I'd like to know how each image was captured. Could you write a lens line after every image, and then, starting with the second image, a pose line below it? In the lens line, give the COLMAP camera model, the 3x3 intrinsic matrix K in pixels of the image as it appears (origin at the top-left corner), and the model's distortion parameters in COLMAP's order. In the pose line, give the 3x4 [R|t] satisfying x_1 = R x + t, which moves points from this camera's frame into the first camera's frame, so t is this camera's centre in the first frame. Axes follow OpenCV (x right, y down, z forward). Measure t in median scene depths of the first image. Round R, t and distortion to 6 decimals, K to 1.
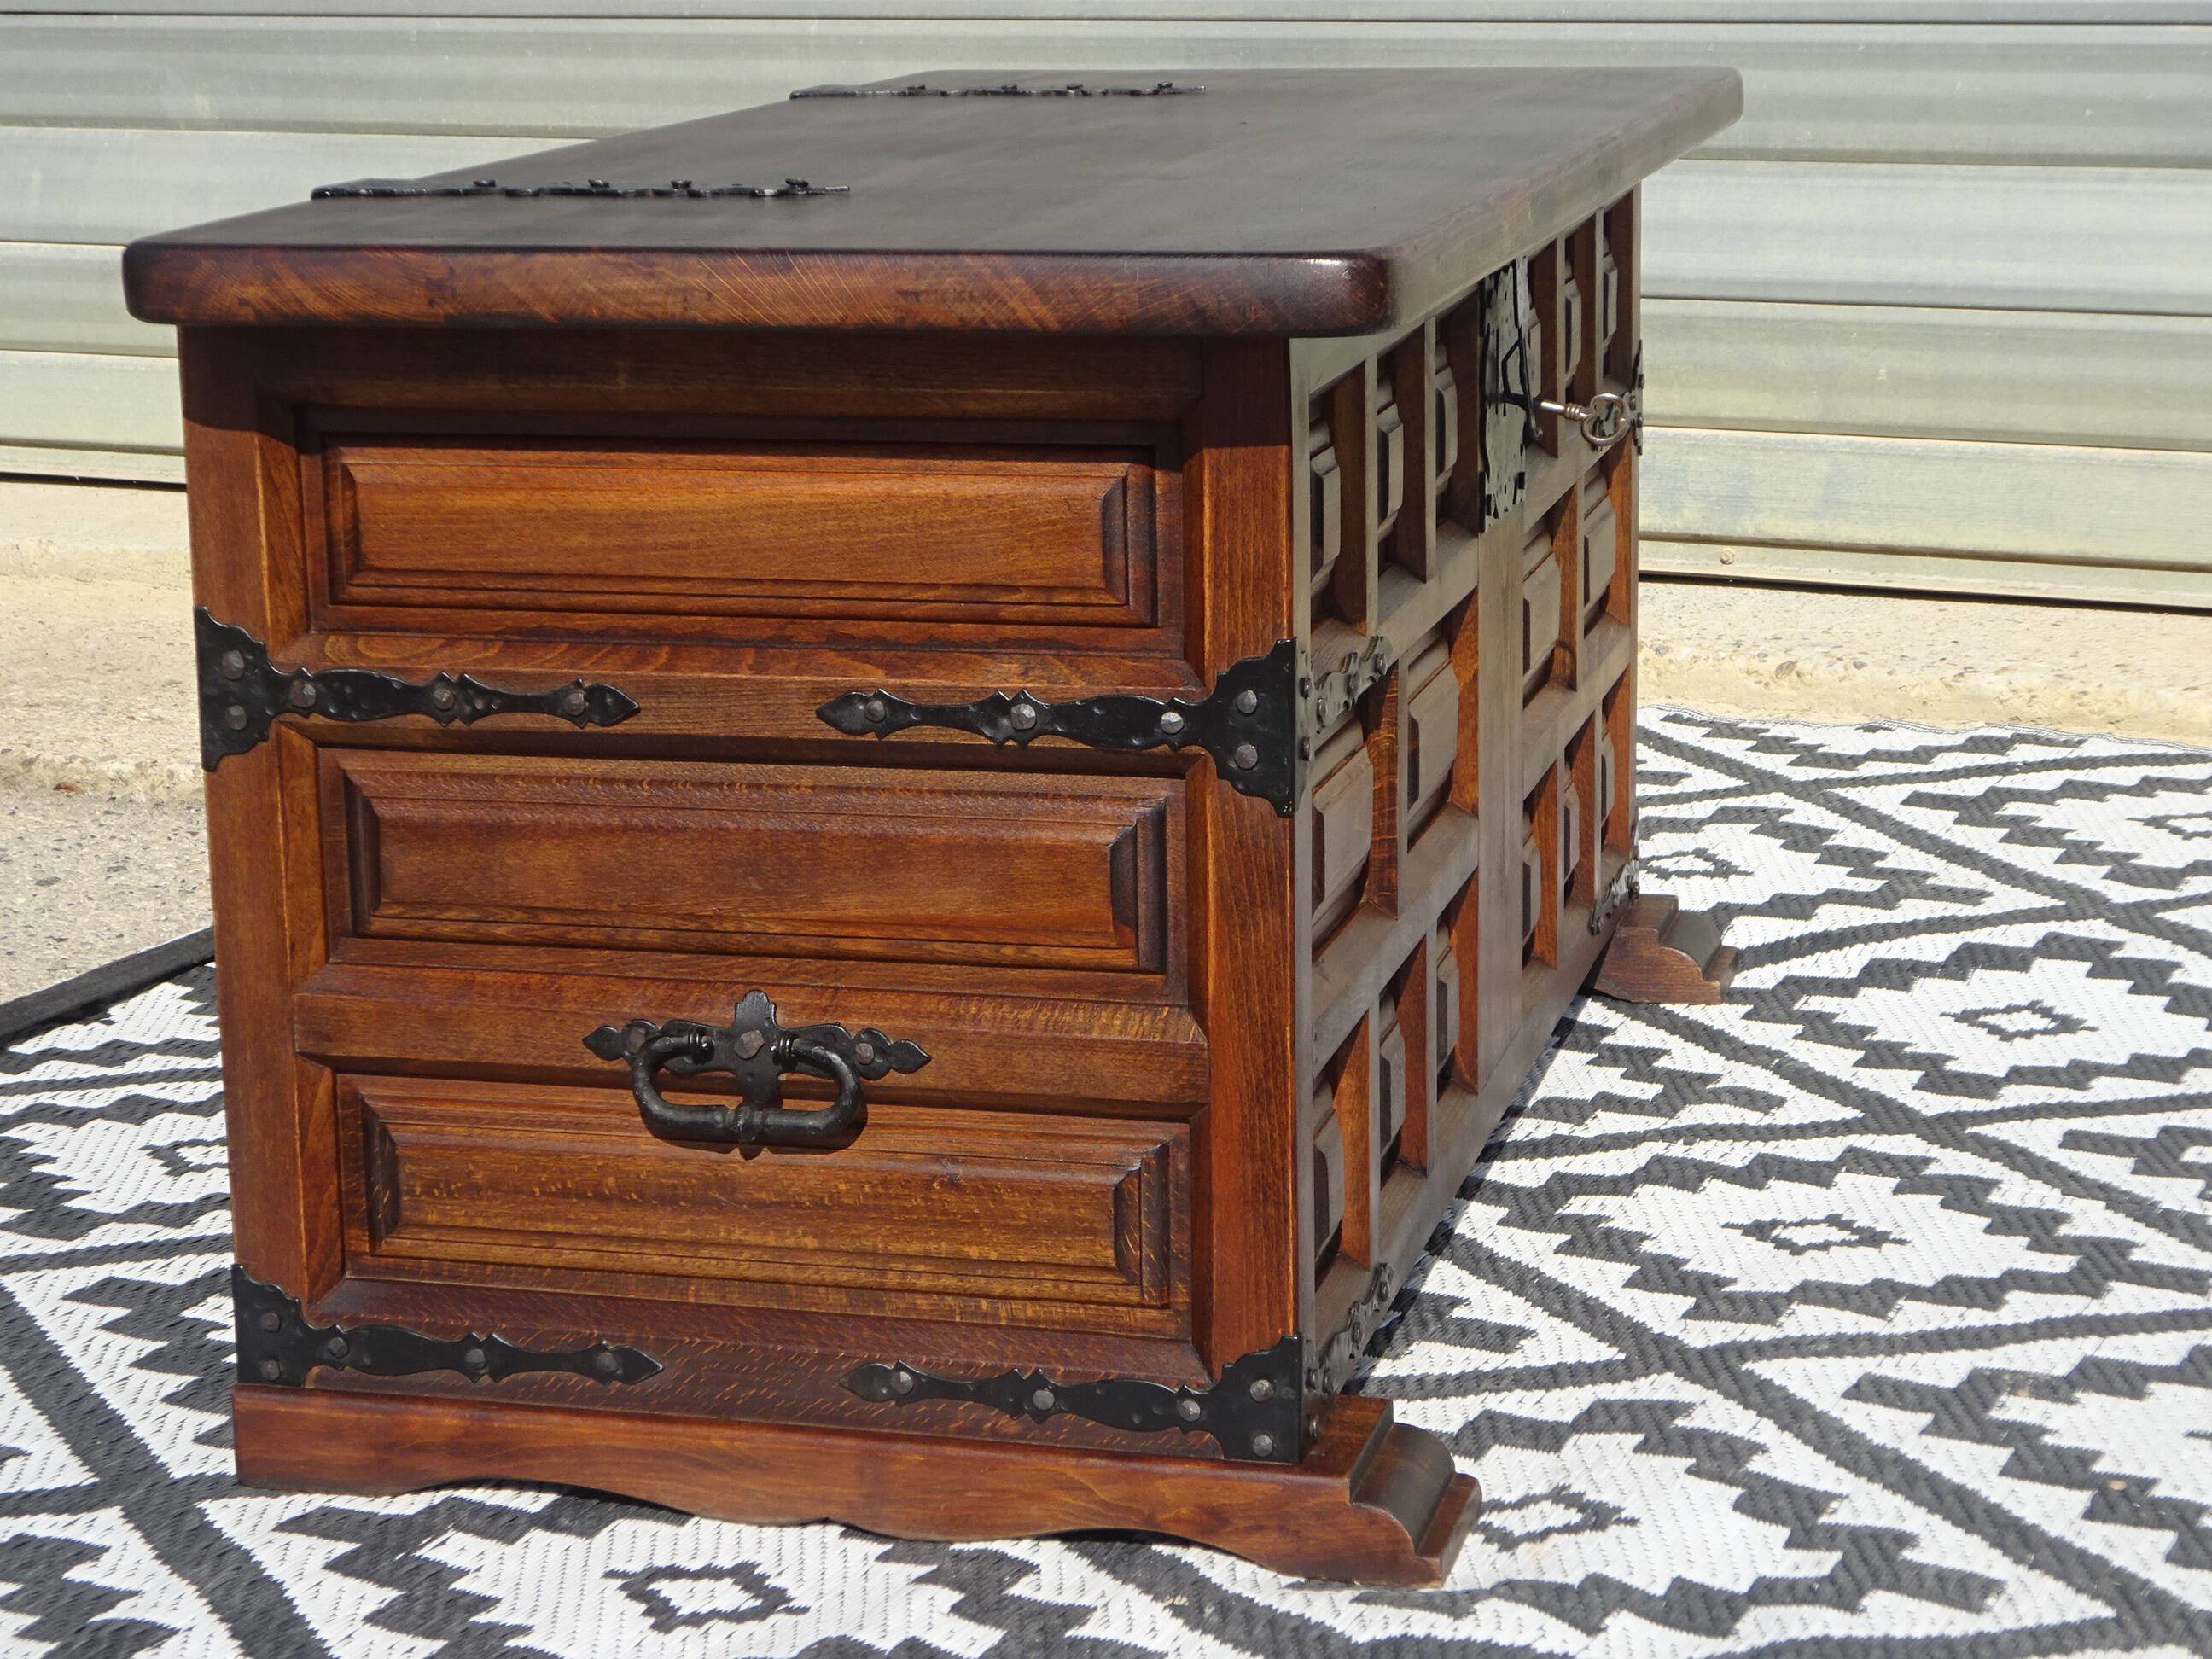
lens RADIAL K [[4345.9, 0, 1106.0], [0, 4345.9, 829.5], [0, 0, 1]] dist [0.031616, 0.269636]
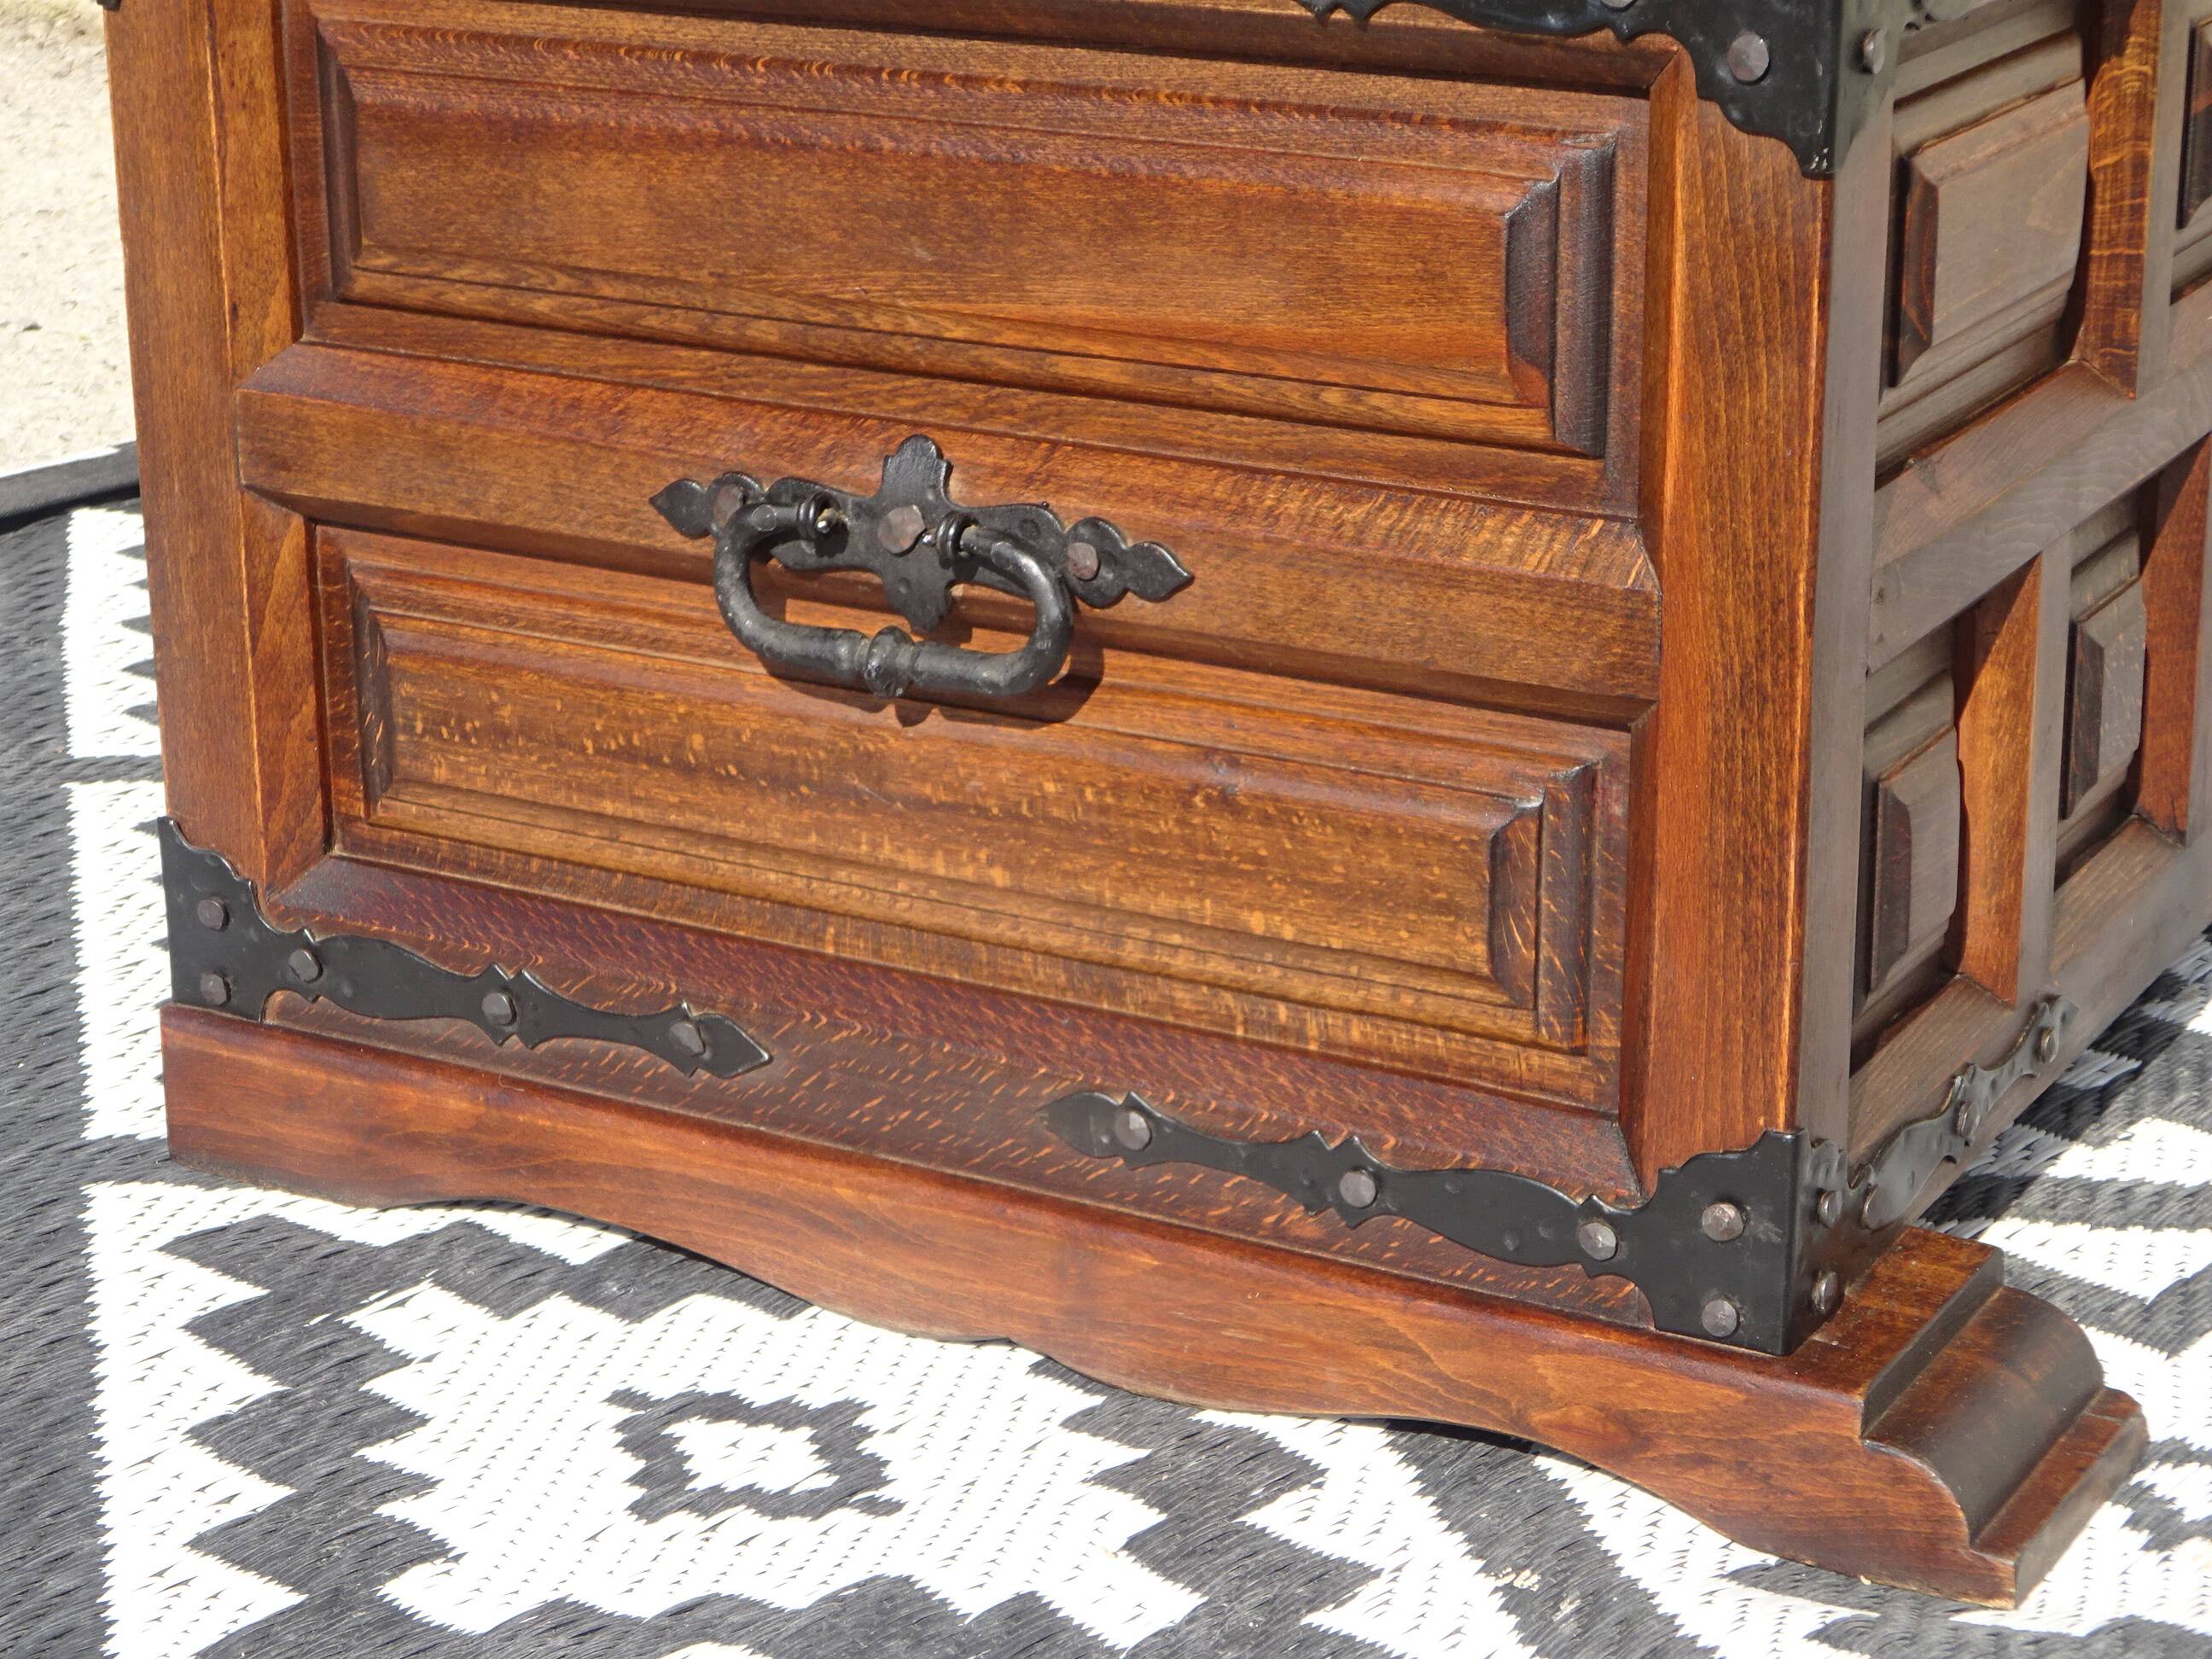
lens RADIAL K [[4766.3, 0, 1106.0], [0, 4766.3, 829.5], [0, 0, 1]] dist [-0.008651, 0.135660]
pose [[0.966329, 0.092620, -0.240061, 0.100011], [-0.064959, 0.990562, 0.120696, 0.010785], [0.248974, -0.101038, 0.963225, 0.394018]]
